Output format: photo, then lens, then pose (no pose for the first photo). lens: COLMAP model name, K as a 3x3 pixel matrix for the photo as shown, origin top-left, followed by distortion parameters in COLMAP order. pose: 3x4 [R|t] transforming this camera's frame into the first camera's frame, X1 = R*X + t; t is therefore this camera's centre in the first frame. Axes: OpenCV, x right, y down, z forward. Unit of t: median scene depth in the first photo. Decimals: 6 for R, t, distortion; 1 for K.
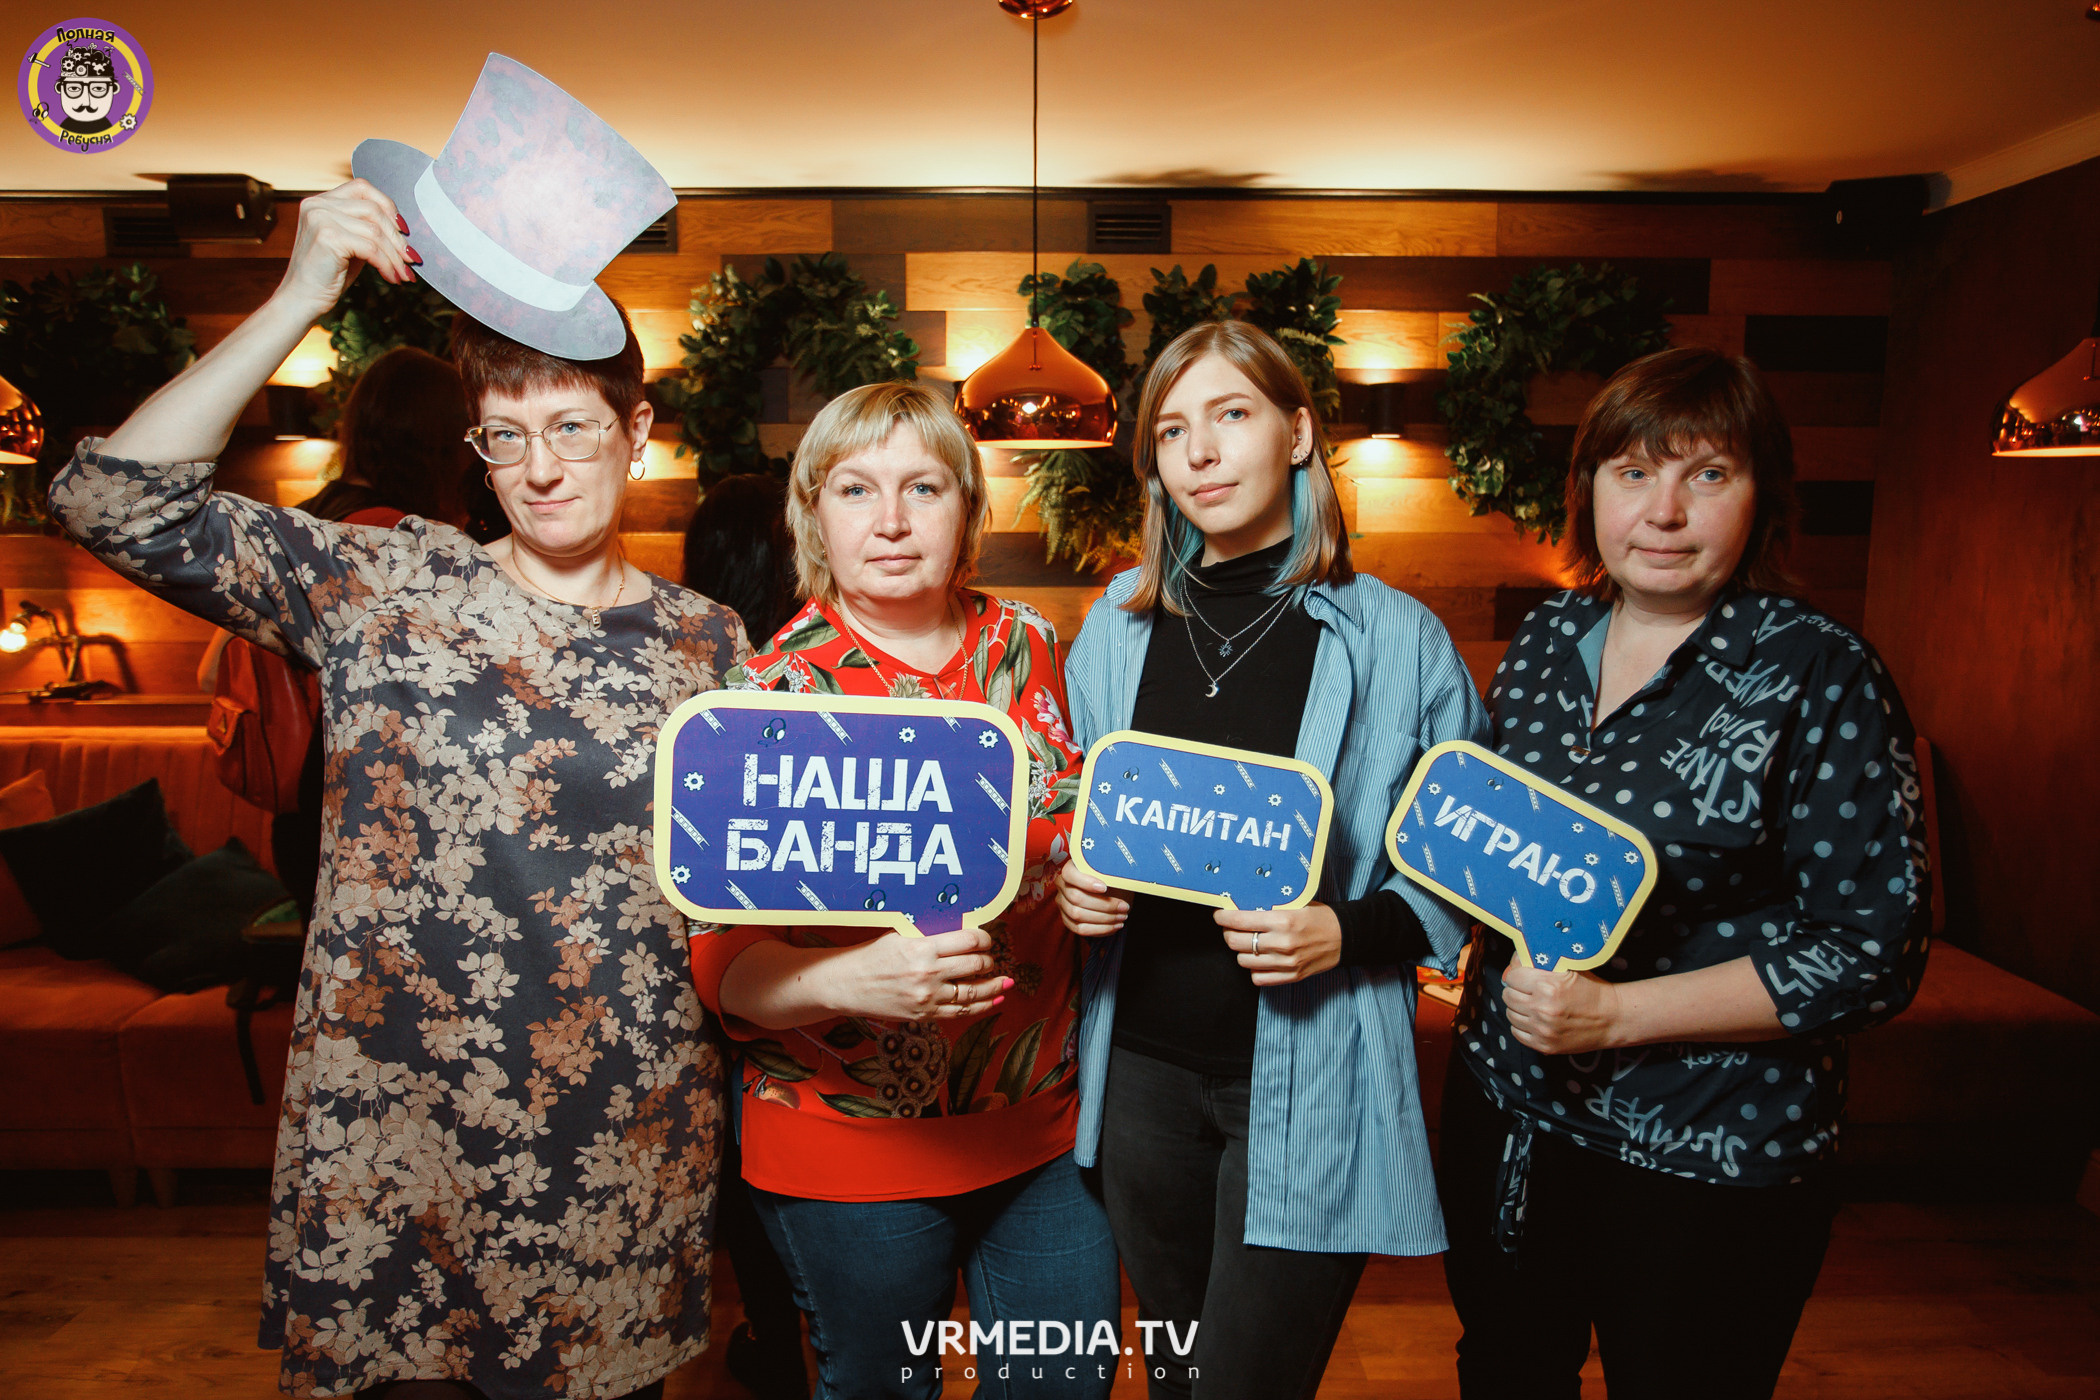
lens RADIAL K [[1292.2, 0, 1051.1], [0, 1292.2, 676.8], [0, 0, 1]] dist [-0.076013, 0.055994]
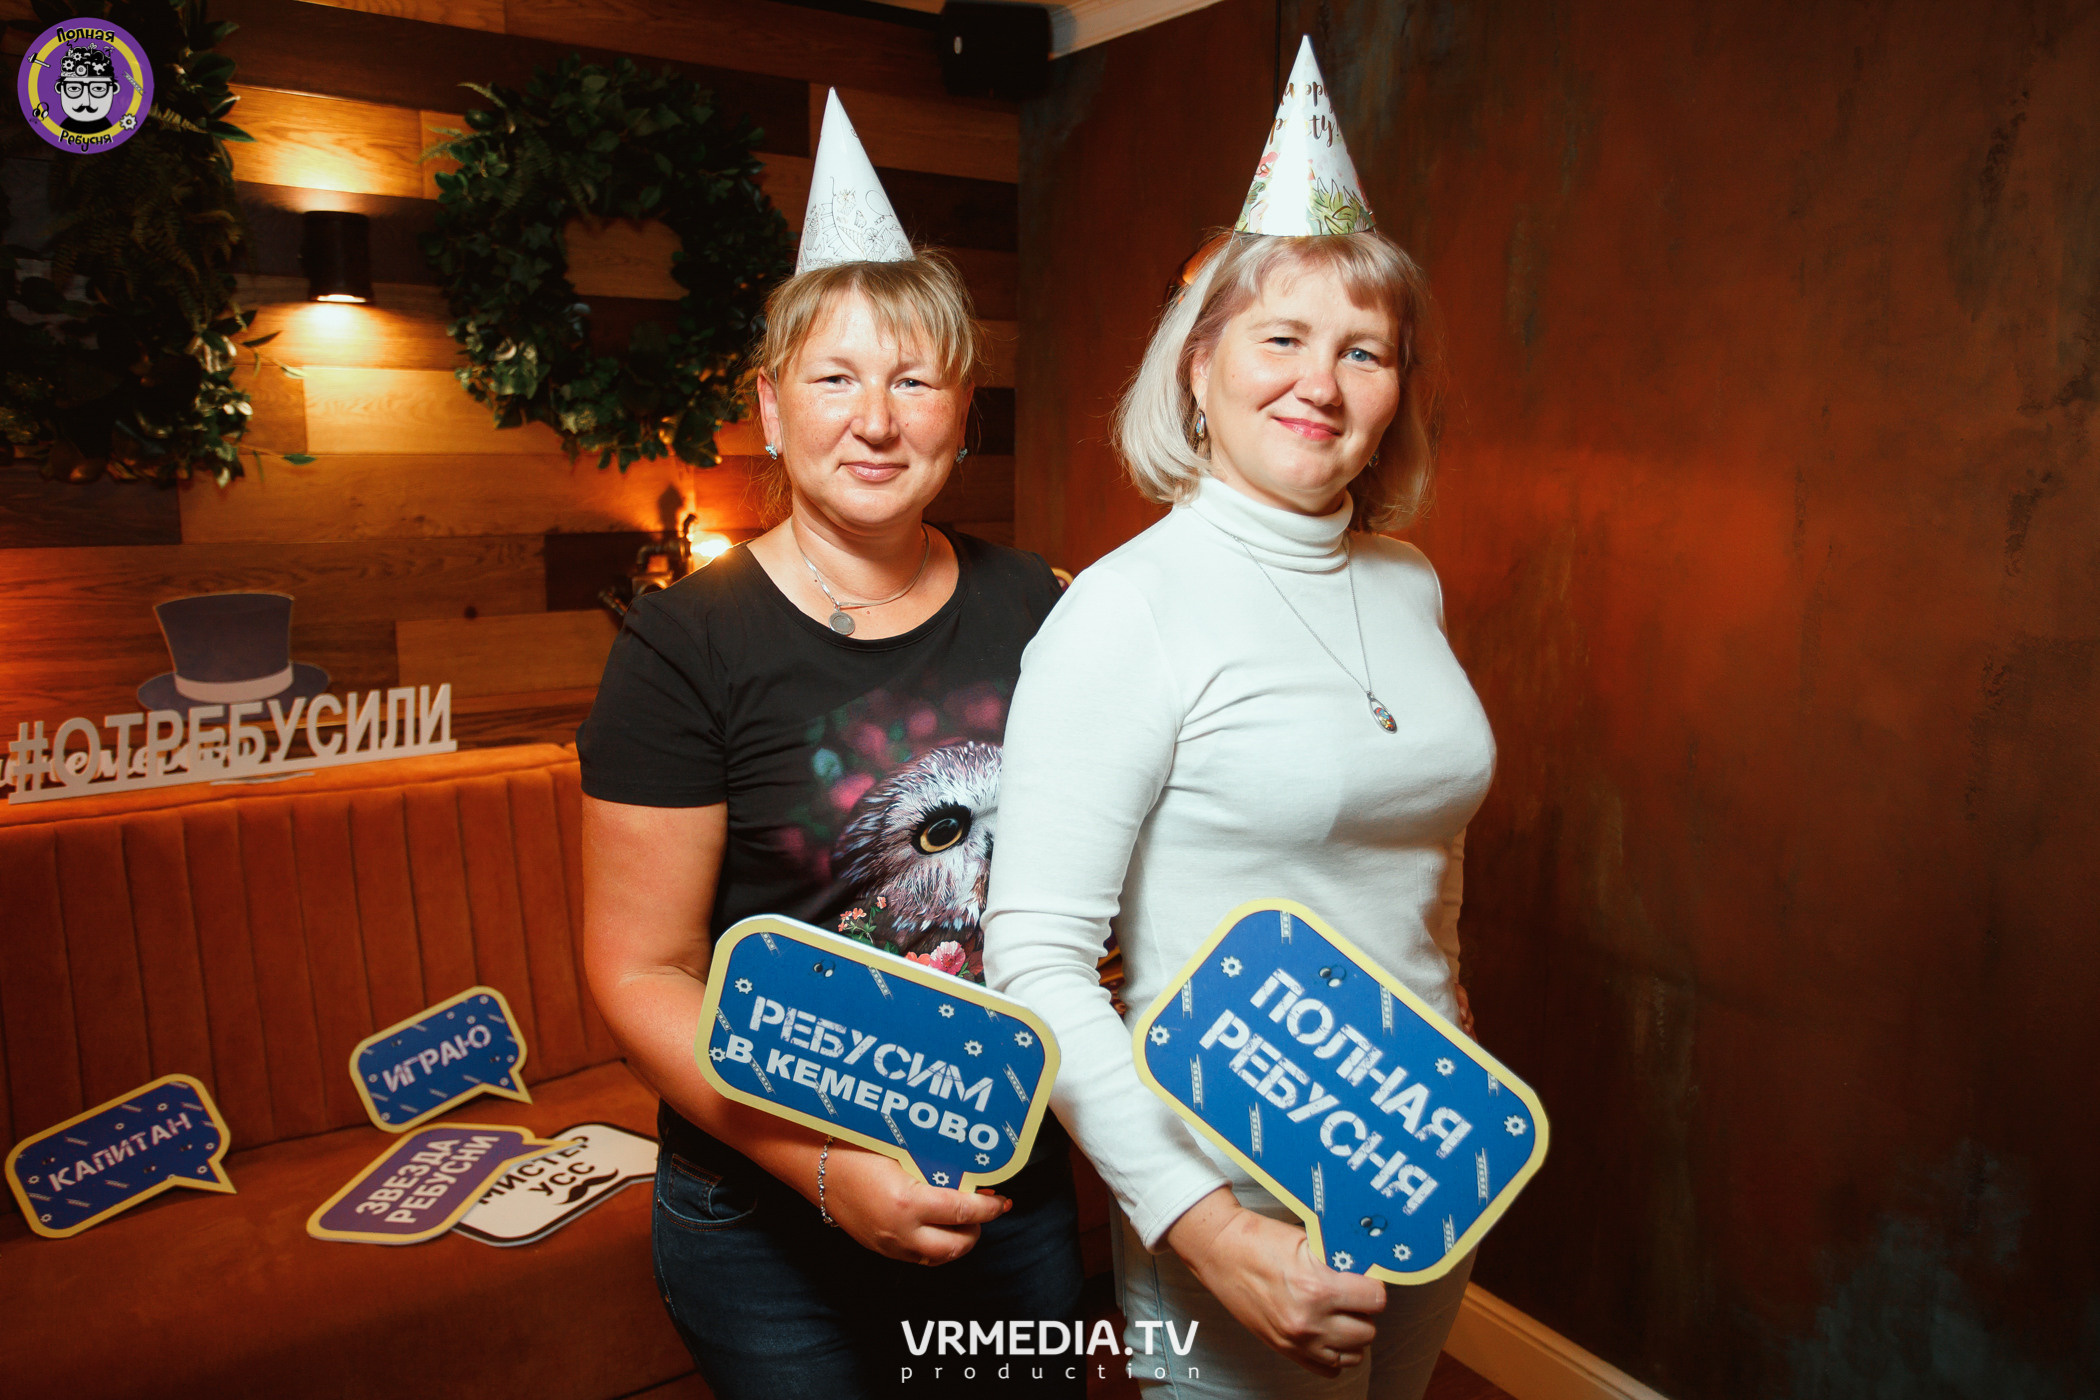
lens RADIAL K [[1480.4, 0, 1055.9], [0, 1480.4, 644.8], [0, 0, 1]] dist [0.003540, 0.005844]
pose [[0.824596, -0.069482, 0.561439, 0.131661], [0.061510, 0.997557, 0.033113, -0.021161], [-0.562368, 0.007230, 0.826856, 0.205763]]
